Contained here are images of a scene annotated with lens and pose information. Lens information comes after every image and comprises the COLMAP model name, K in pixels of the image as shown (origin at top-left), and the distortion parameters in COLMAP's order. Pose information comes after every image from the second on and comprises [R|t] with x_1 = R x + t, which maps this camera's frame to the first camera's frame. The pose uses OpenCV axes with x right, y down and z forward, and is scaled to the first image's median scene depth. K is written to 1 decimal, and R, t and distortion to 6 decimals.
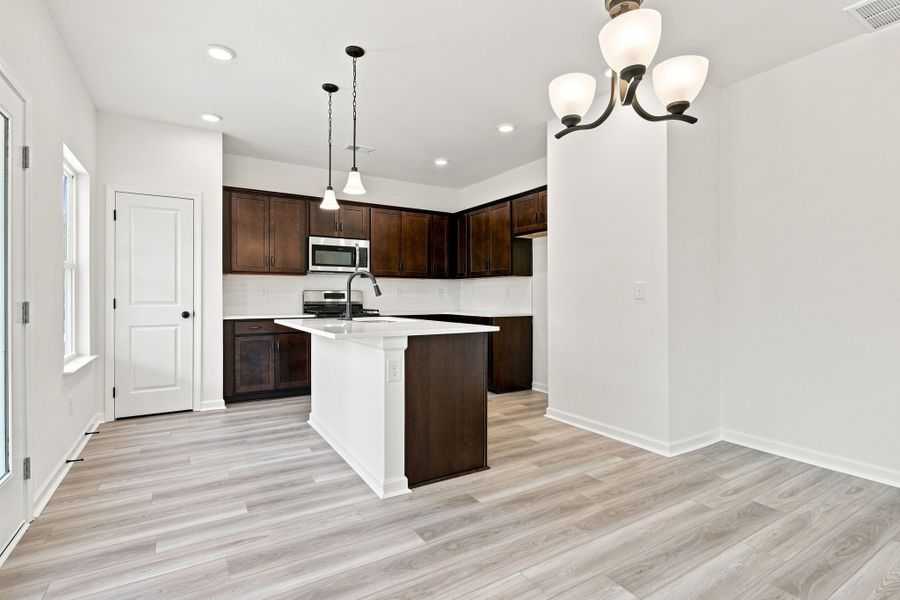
lens RADIAL K [[431.0, 0, 446.6], [0, 431.0, 297.7], [0, 0, 1]] dist [-0.009119, 0.002905]
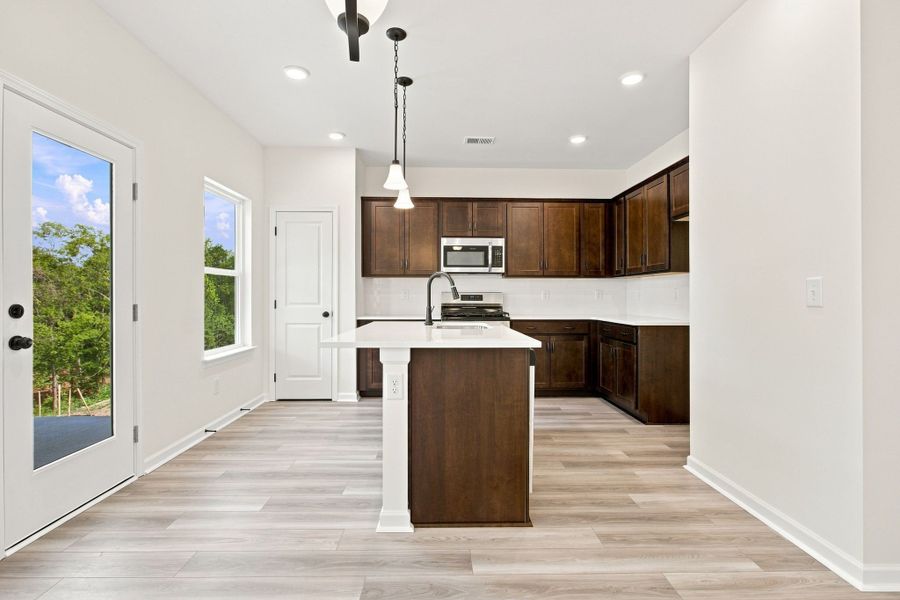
lens RADIAL K [[431.0, 0, 449.3], [0, 431.0, 298.0], [0, 0, 1]] dist [-0.009119, 0.002905]
pose [[0.865432, 0.002886, -0.501018, 0.301183], [-0.002236, 0.999996, 0.001899, -0.008747], [0.501021, -0.000523, 0.865435, 0.226078]]
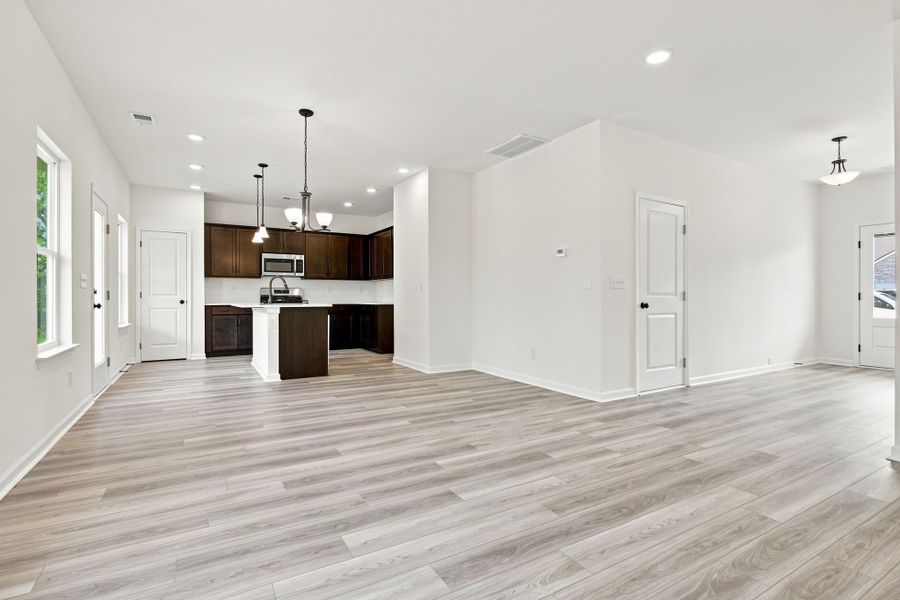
lens RADIAL K [[431.0, 0, 448.8], [0, 431.0, 299.2], [0, 0, 1]] dist [-0.009119, 0.002905]
pose [[0.999870, -0.000579, -0.016109, 0.583072], [0.000609, 0.999998, 0.001876, 0.032739], [0.016108, -0.001886, 0.999868, -0.835132]]
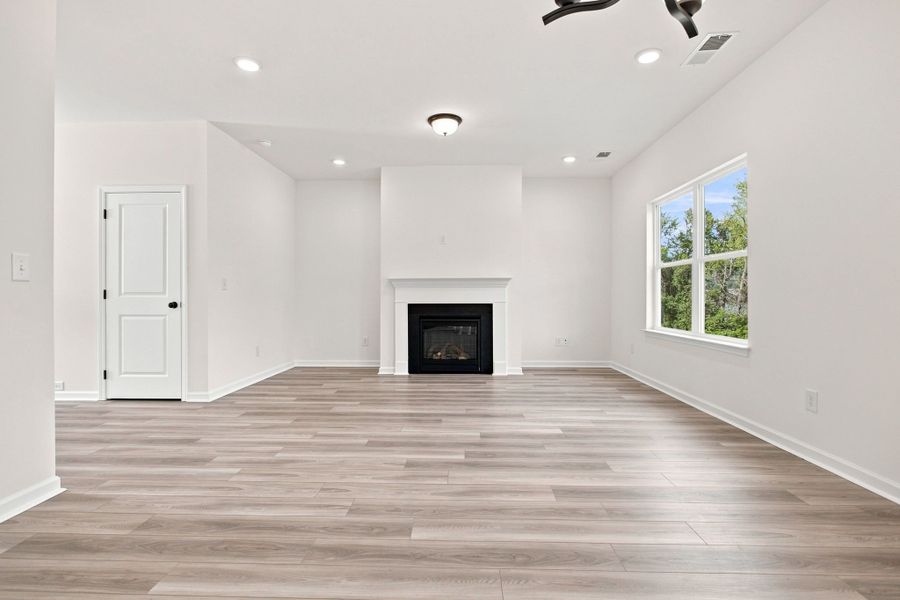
lens RADIAL K [[431.0, 0, 447.6], [0, 431.0, 299.0], [0, 0, 1]] dist [-0.009119, 0.002905]
pose [[-0.833359, -0.000986, 0.552731, 0.114104], [0.002162, 0.999985, 0.005043, 0.029471], [-0.552728, 0.005397, -0.833344, 0.676641]]
